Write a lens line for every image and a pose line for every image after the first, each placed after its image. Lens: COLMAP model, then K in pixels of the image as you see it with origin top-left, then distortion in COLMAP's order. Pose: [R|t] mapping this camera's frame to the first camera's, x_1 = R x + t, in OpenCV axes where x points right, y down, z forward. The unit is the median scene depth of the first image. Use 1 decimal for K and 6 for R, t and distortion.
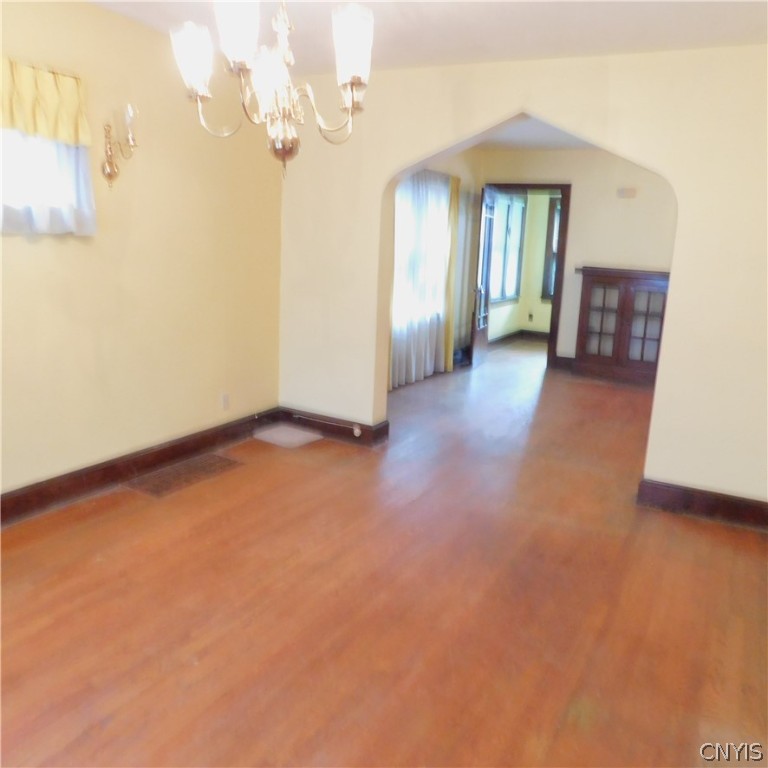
lens RADIAL K [[691.0, 0, 381.6], [0, 691.0, 384.6], [0, 0, 1]] dist [-0.000091, -0.005397]
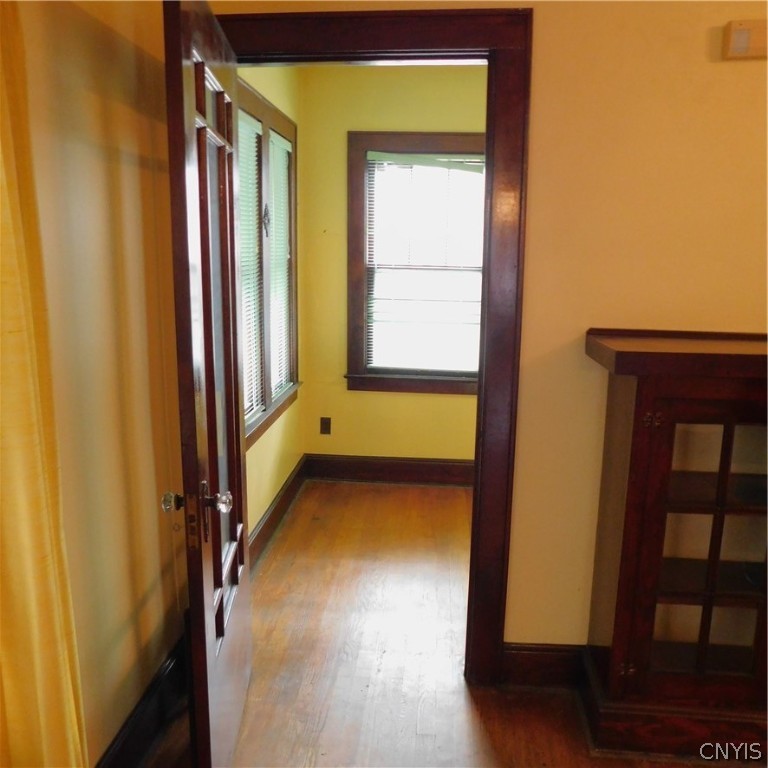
lens RADIAL K [[703.7, 0, 383.9], [0, 703.7, 386.8], [0, 0, 1]] dist [-0.084590, 0.072816]
pose [[0.910273, -0.117503, 0.396985, 0.105571], [0.119598, 0.992629, 0.019573, -0.158895], [-0.396359, 0.029661, 0.917616, 0.760785]]
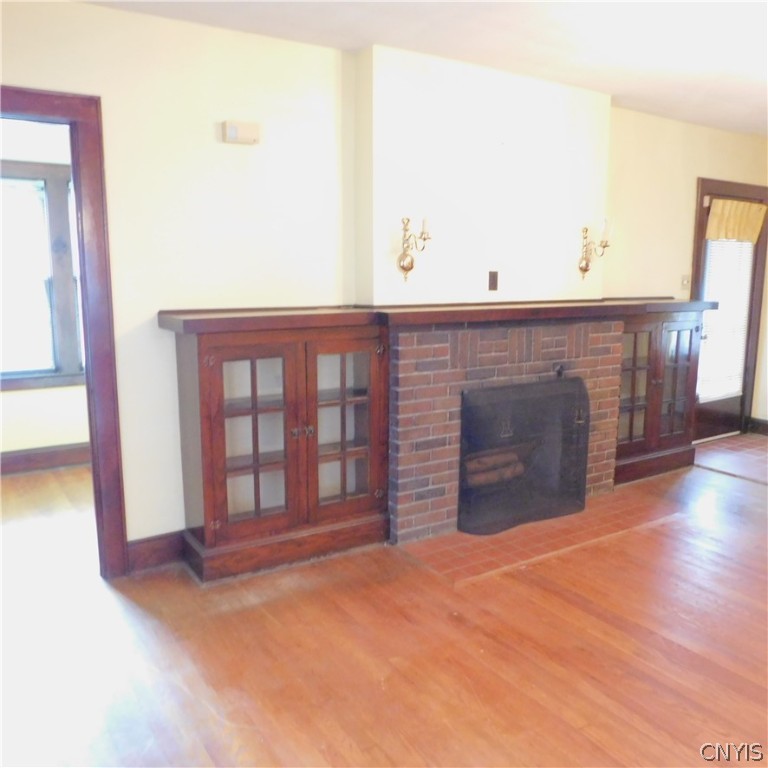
lens RADIAL K [[703.7, 0, 383.9], [0, 703.7, 386.8], [0, 0, 1]] dist [-0.084590, 0.072816]
pose [[0.468731, -0.199361, 0.860550, -0.003585], [0.206376, 0.971954, 0.112759, -0.142785], [-0.858895, 0.124743, 0.496728, 0.673145]]
